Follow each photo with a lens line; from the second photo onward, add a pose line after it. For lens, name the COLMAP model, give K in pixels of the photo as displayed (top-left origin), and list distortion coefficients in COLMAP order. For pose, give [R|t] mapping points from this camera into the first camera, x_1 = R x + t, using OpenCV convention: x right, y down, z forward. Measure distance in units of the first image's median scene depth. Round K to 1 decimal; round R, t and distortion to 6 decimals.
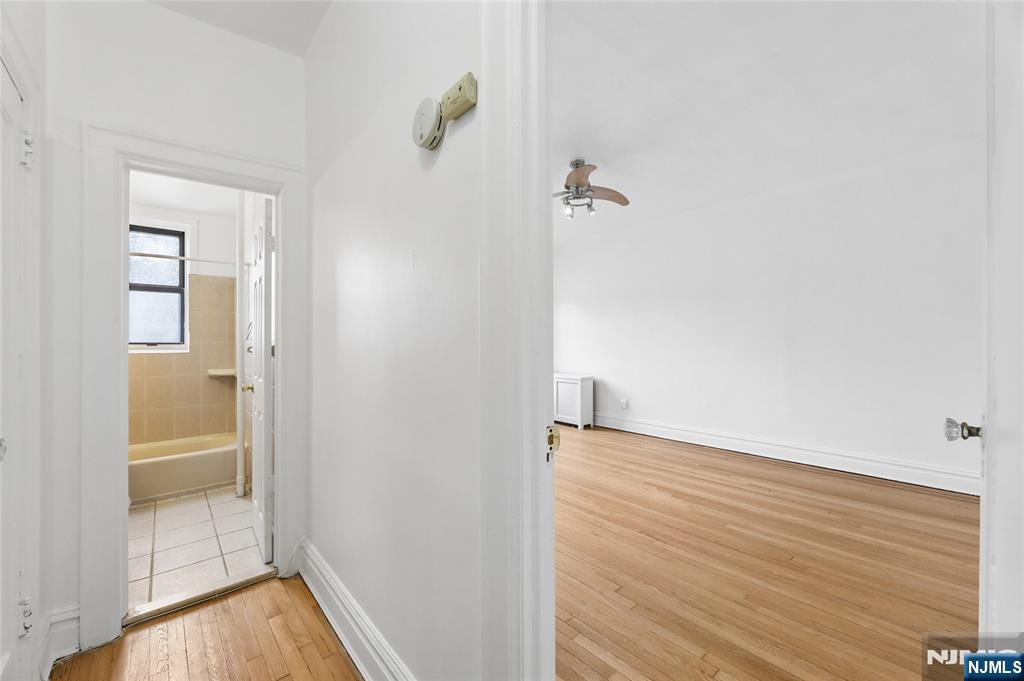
lens RADIAL K [[411.0, 0, 512.3], [0, 411.0, 335.0], [0, 0, 1]] dist [-0.002424, -0.000253]
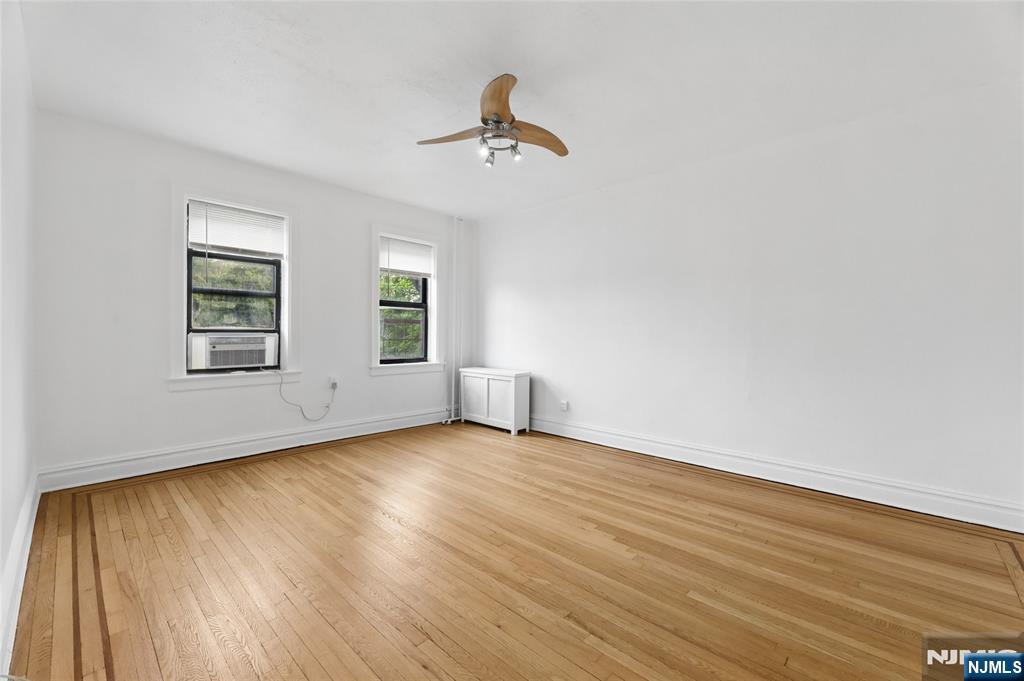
lens RADIAL K [[411.0, 0, 512.3], [0, 411.0, 335.0], [0, 0, 1]] dist [-0.002424, -0.000253]
pose [[0.993708, 0.007960, 0.111716, 0.107062], [-0.010668, 0.999663, 0.023665, 0.004690], [-0.111490, -0.024708, 0.993458, 0.263199]]
